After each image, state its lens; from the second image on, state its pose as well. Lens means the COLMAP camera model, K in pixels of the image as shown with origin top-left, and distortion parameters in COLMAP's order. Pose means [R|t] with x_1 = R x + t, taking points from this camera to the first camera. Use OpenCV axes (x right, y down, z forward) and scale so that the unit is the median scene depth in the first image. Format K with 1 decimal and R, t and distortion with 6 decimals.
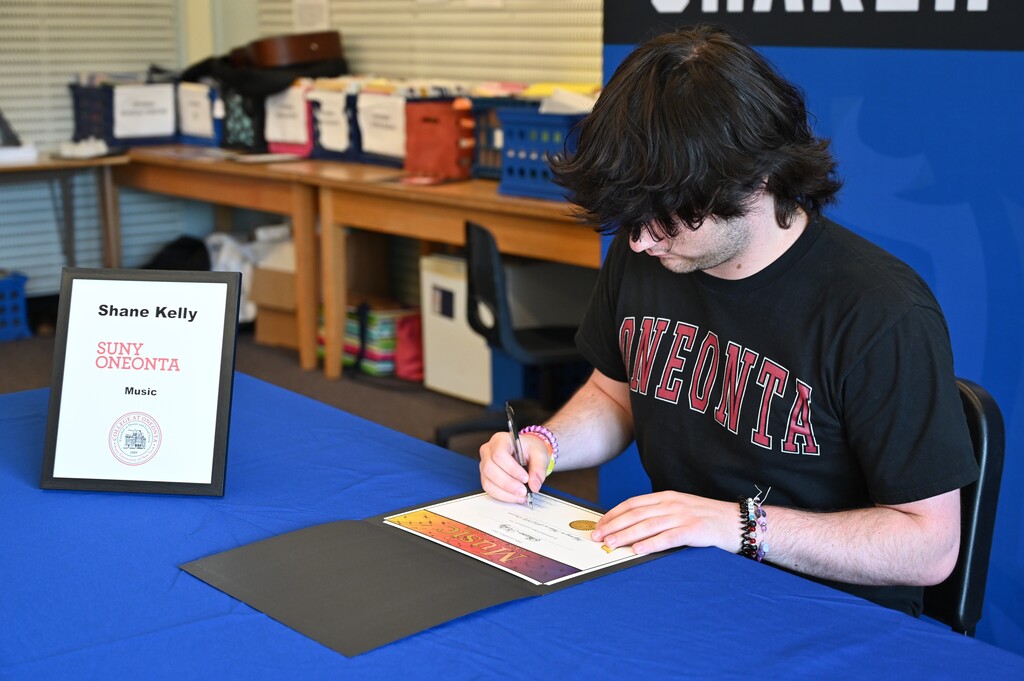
lens RADIAL K [[1494.9, 0, 519.0], [0, 1494.9, 344.9], [0, 0, 1]] dist [-0.007427, 0.000000]
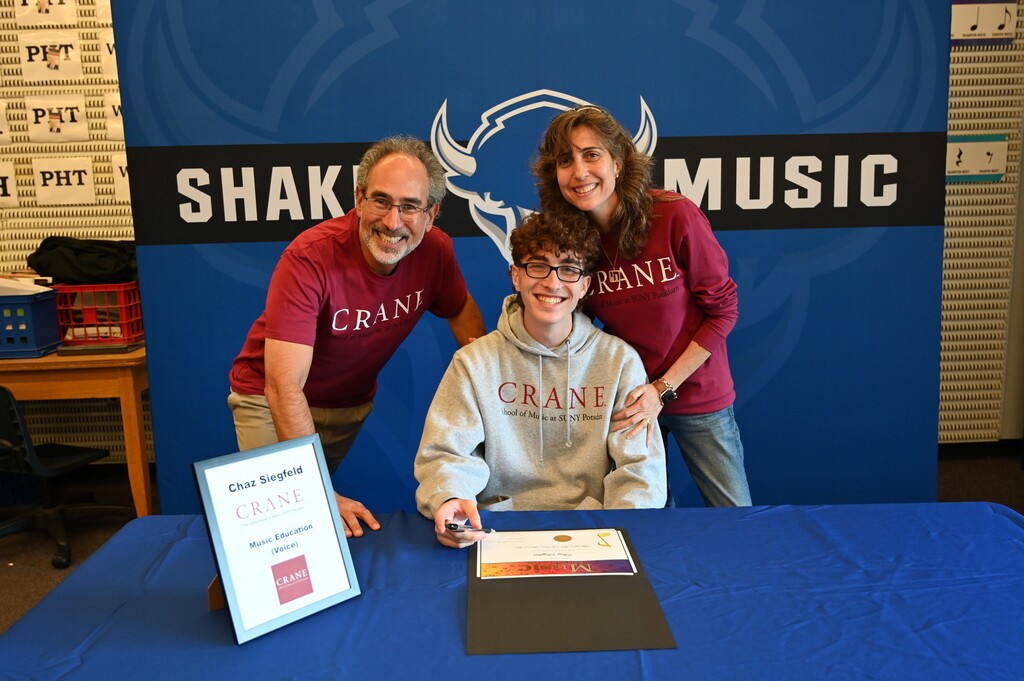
lens RADIAL K [[878.2, 0, 500.2], [0, 878.2, 347.7], [0, 0, 1]] dist [0.001420, -0.013370]
pose [[0.634563, -0.153108, 0.757554, -0.243714], [0.187897, 0.981335, 0.040945, -0.044436], [-0.749683, 0.116360, 0.651487, 0.114327]]
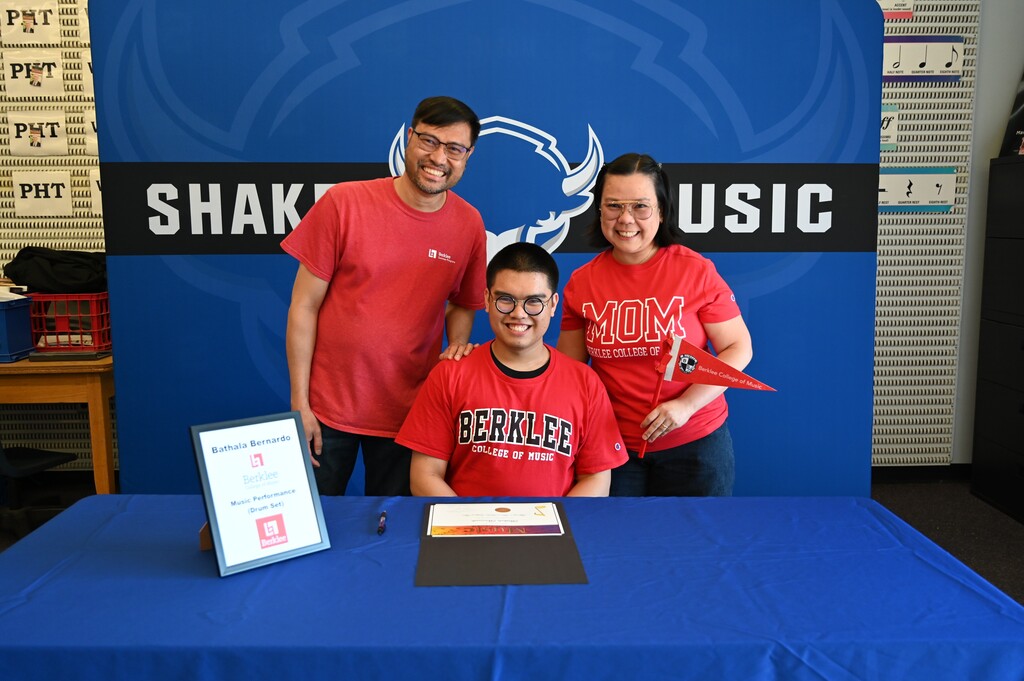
lens RADIAL K [[918.8, 0, 507.7], [0, 918.8, 346.9], [0, 0, 1]] dist [-0.005684, -0.006577]
pose [[0.632466, -0.115822, 0.765880, -0.264490], [0.168746, 0.985612, 0.009700, -0.029589], [-0.755984, 0.123104, 0.642910, 0.055679]]
